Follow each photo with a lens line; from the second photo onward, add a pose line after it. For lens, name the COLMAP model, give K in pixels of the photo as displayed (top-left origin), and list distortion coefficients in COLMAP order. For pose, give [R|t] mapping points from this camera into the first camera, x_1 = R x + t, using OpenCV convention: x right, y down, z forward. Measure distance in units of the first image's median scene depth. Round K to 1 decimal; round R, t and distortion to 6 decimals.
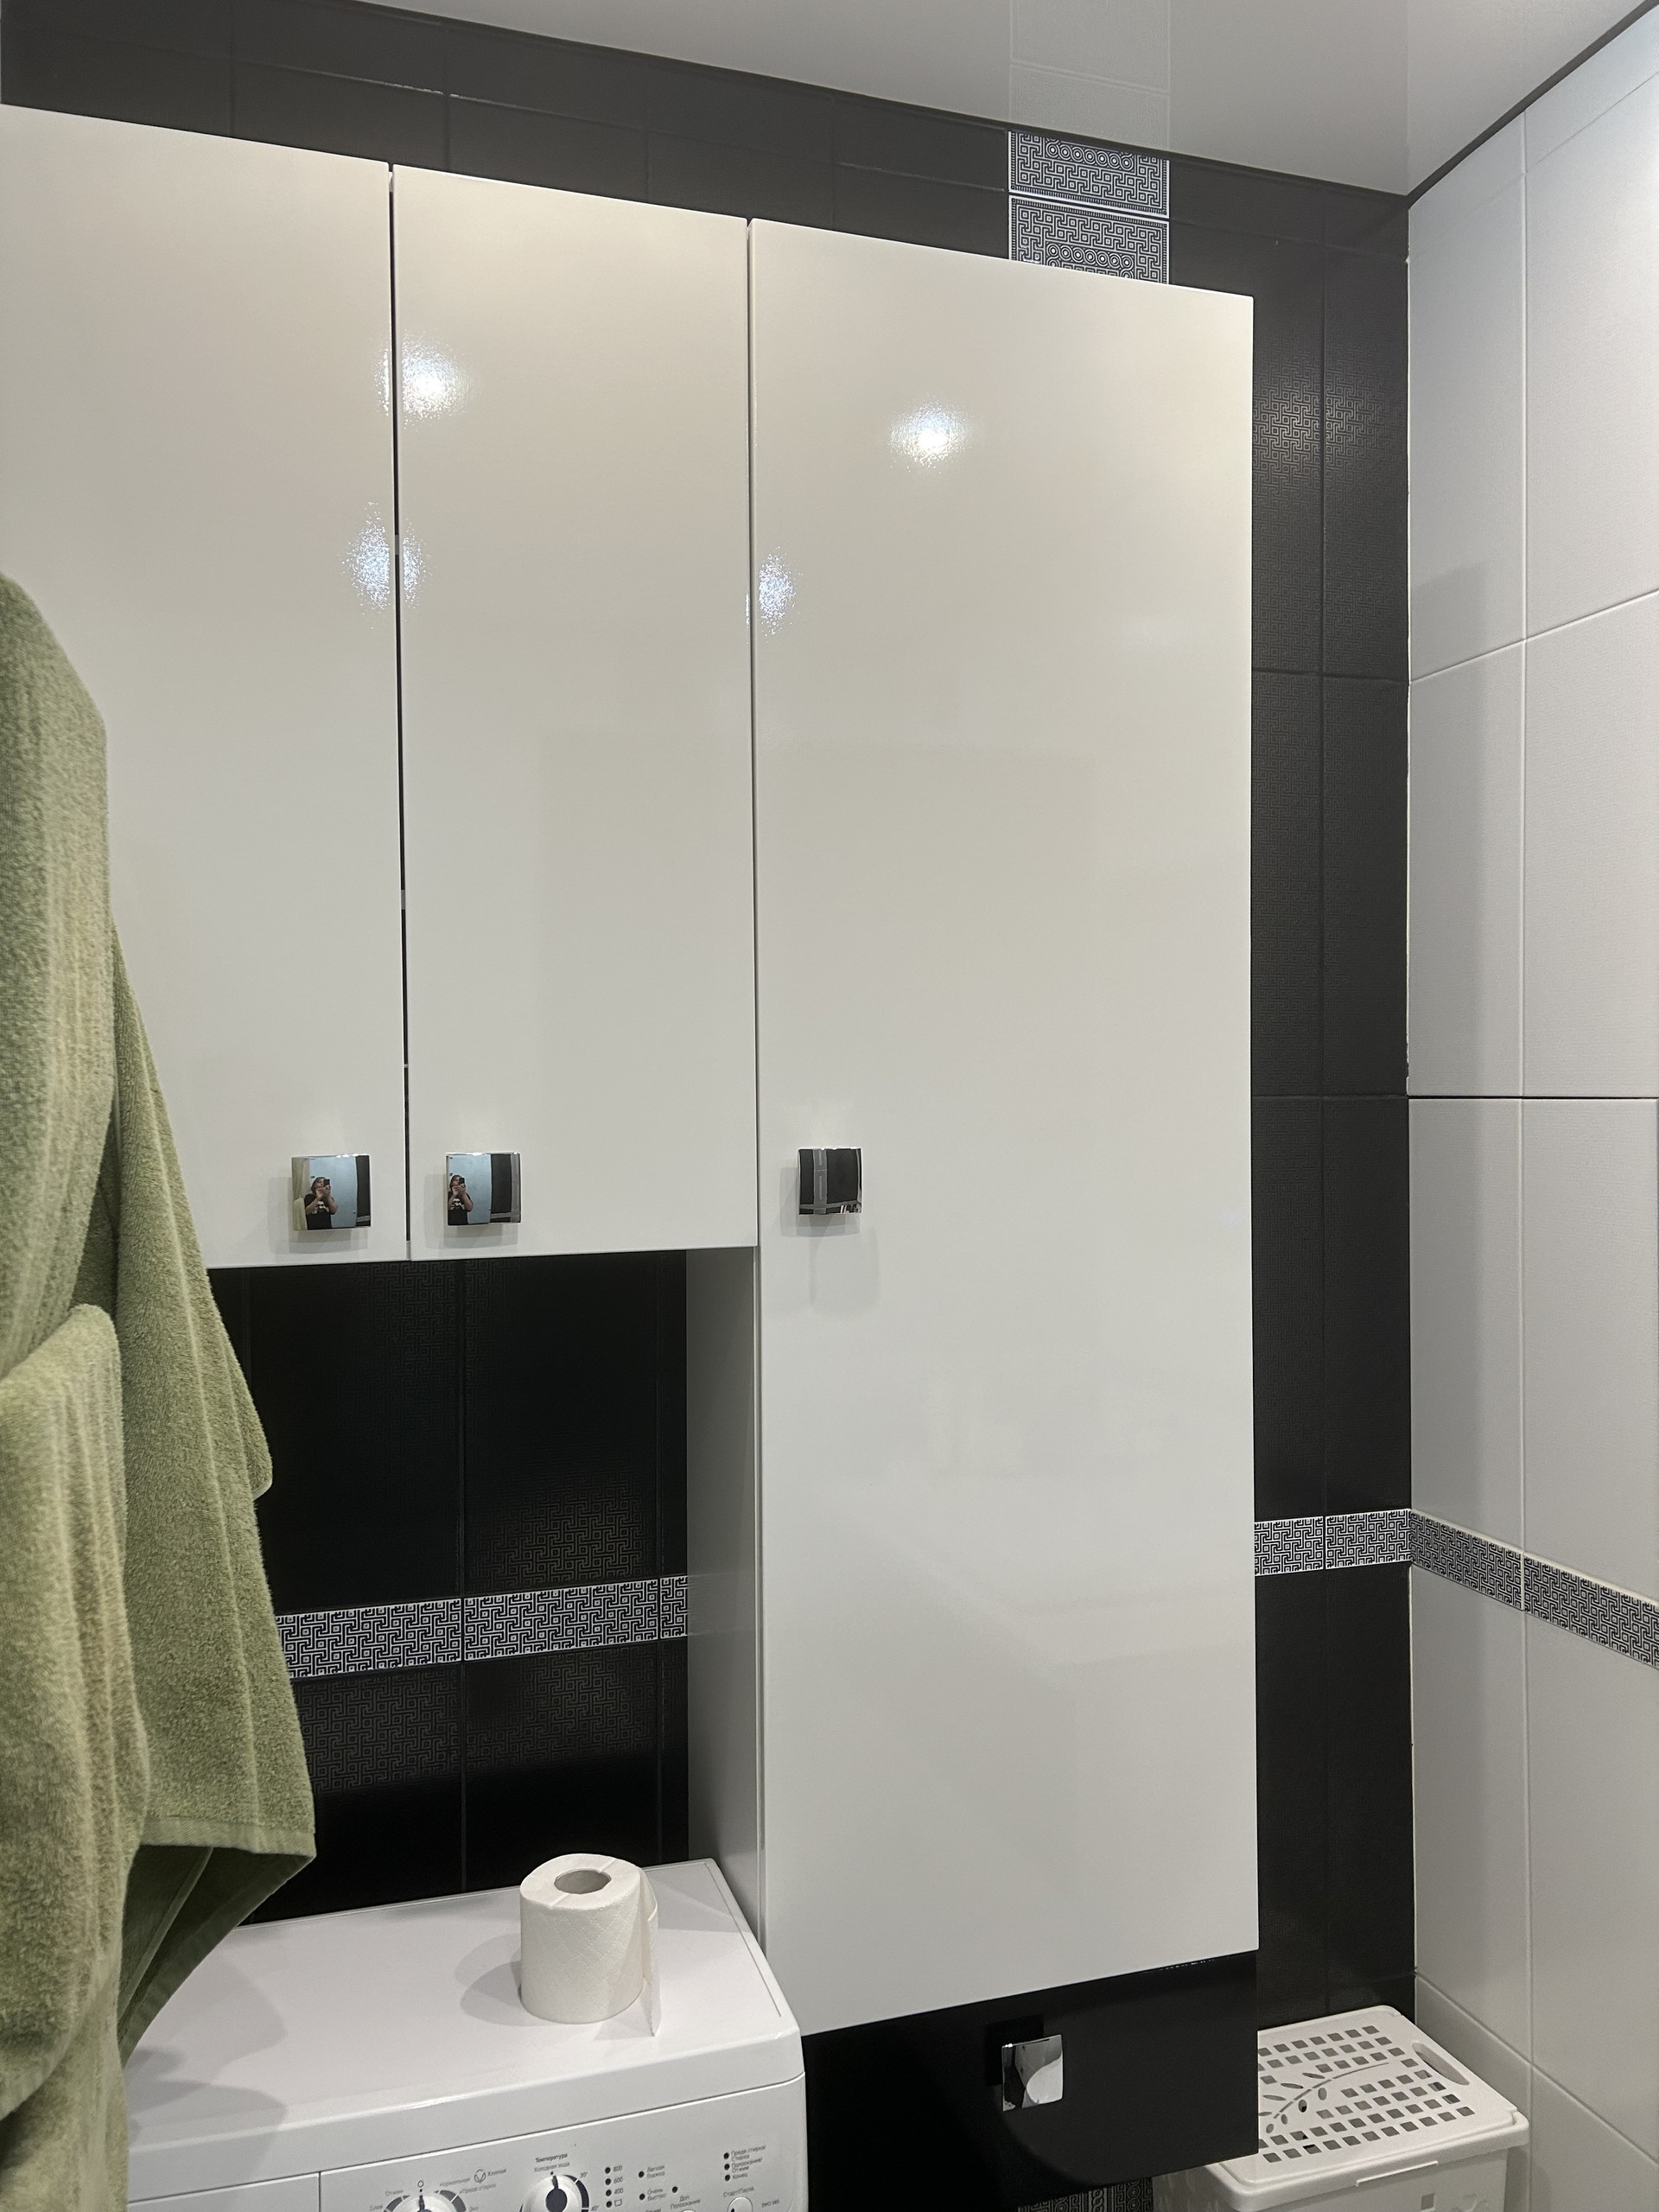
lens RADIAL K [[1656.0, 0, 840.2], [0, 1656.0, 1113.5], [0, 0, 1]] dist [0.008030, -0.002474]
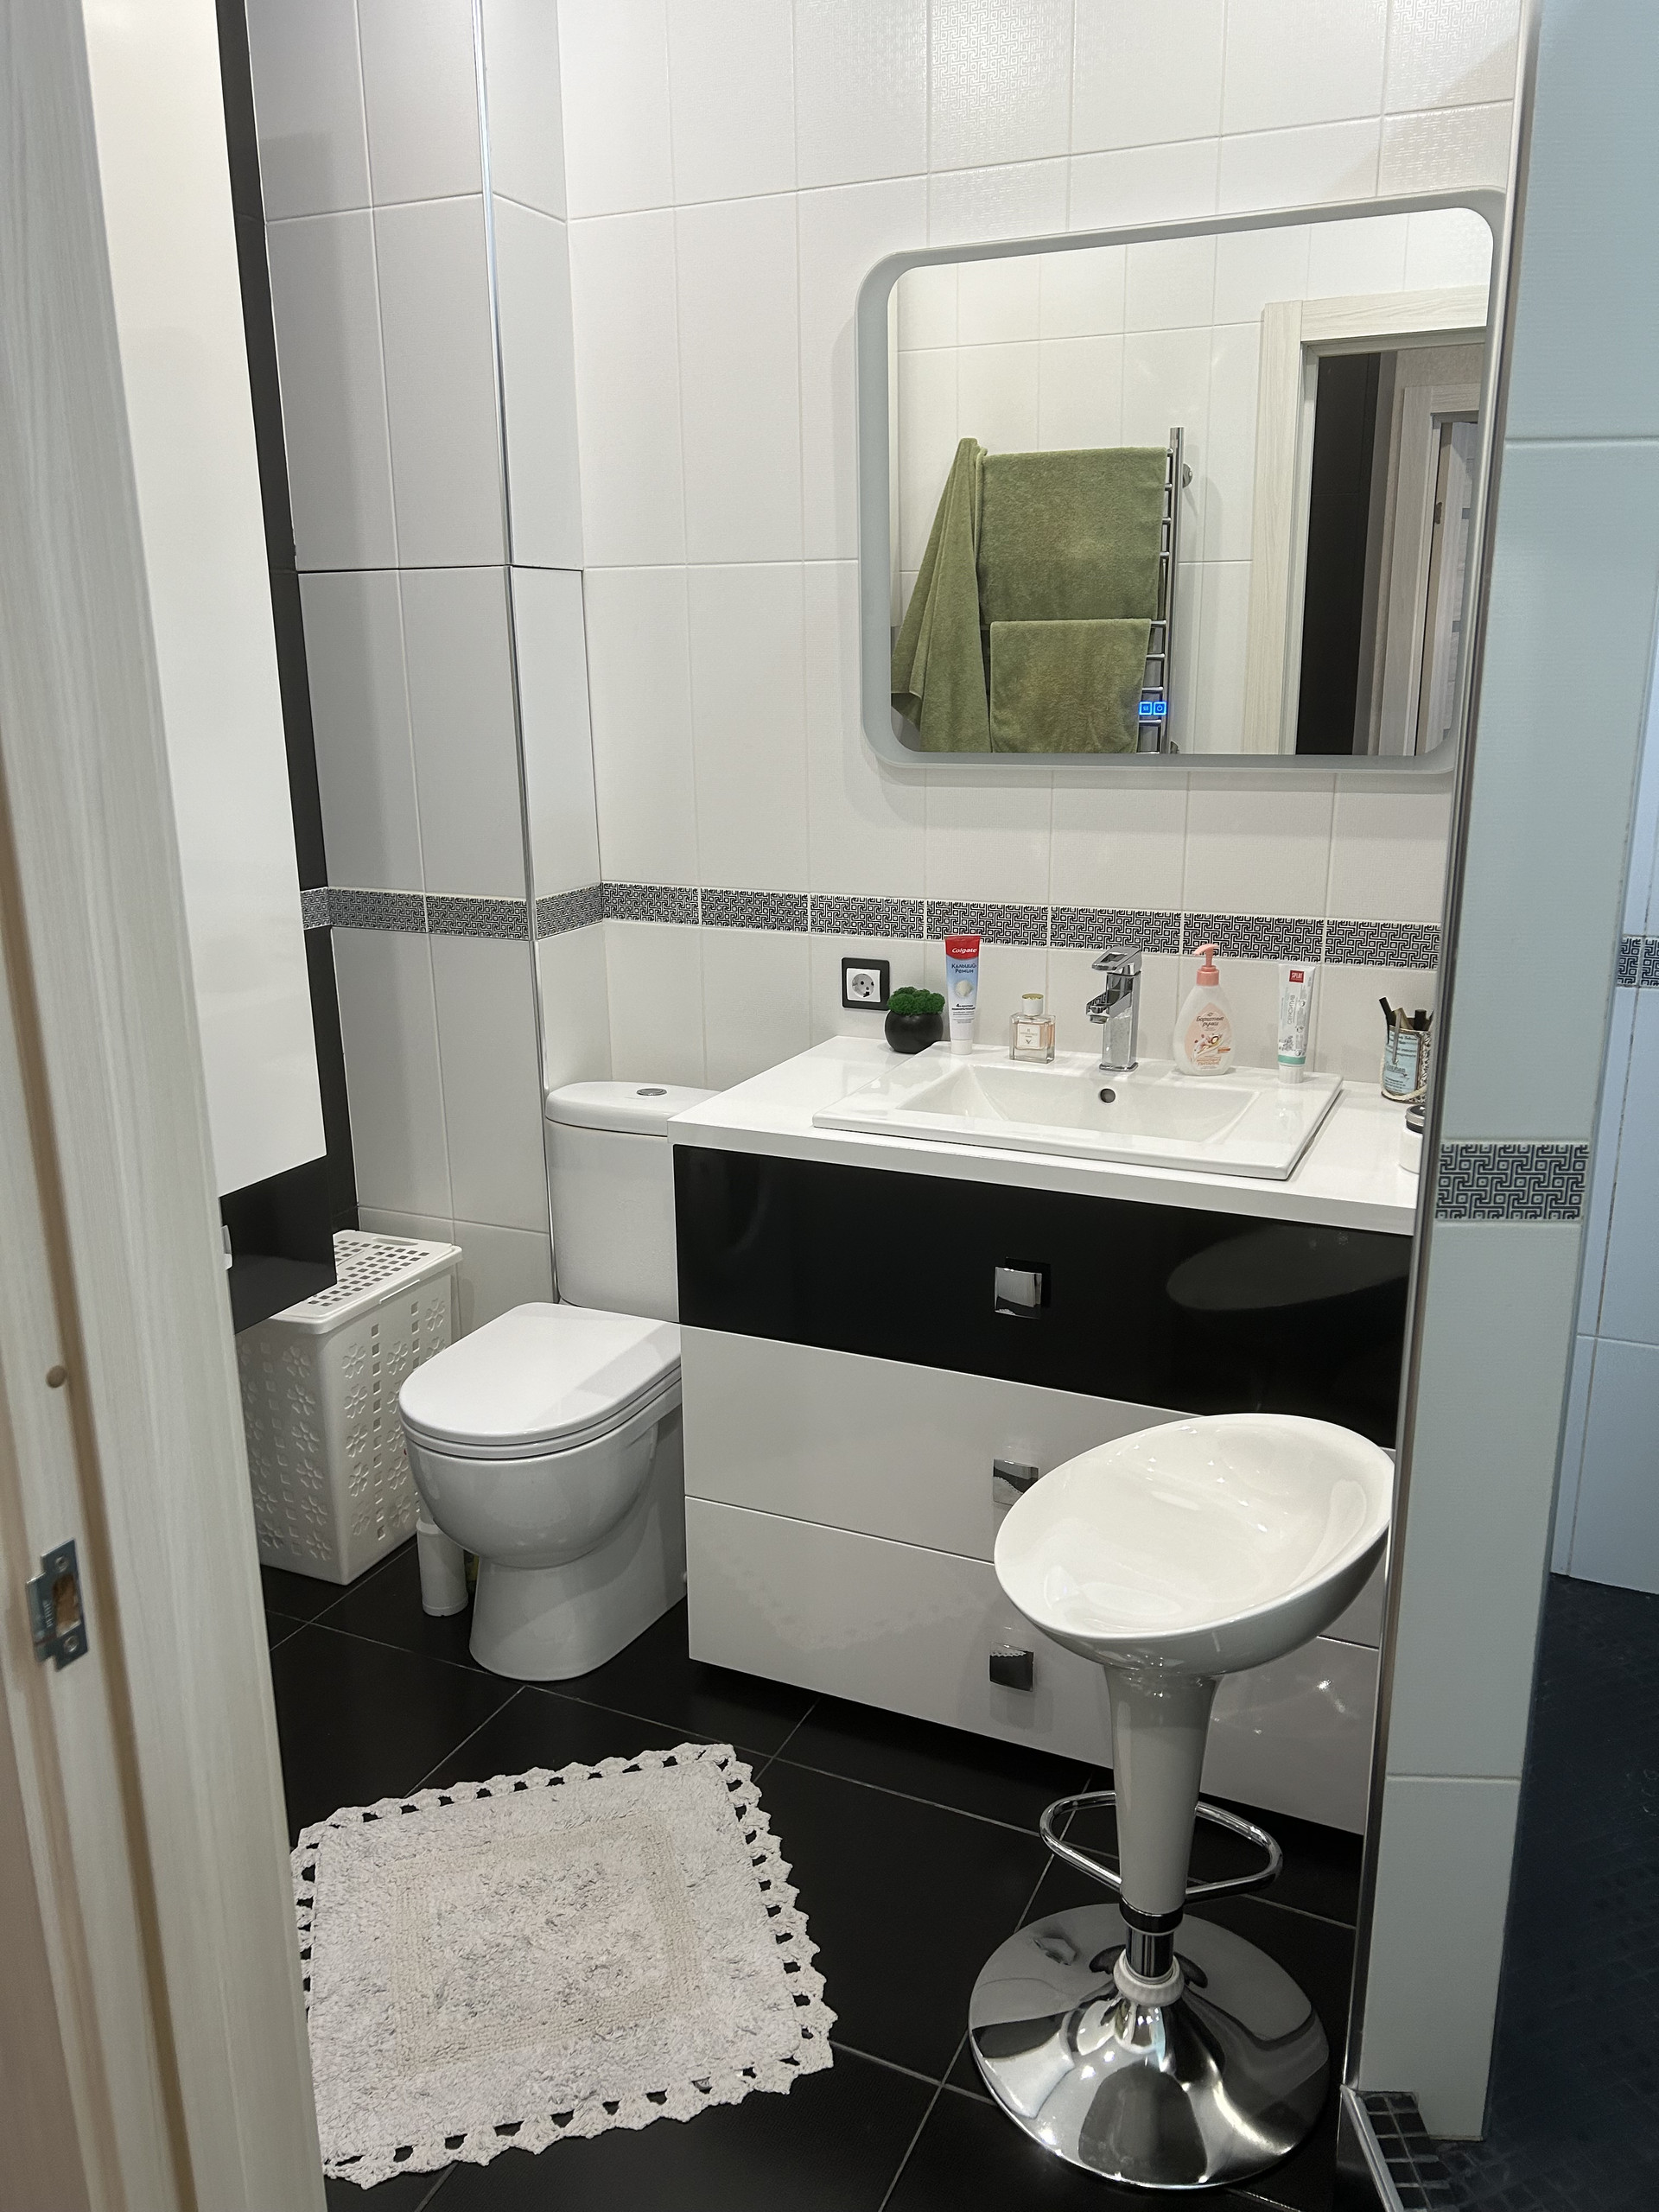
lens RADIAL K [[1656.0, 0, 816.5], [0, 1656.0, 1090.4], [0, 0, 1]] dist [0.008030, -0.002474]
pose [[0.678529, -0.191468, 0.709182, -0.420112], [0.011404, 0.968062, 0.250451, 0.068541], [-0.734485, -0.161851, 0.659041, -0.246974]]
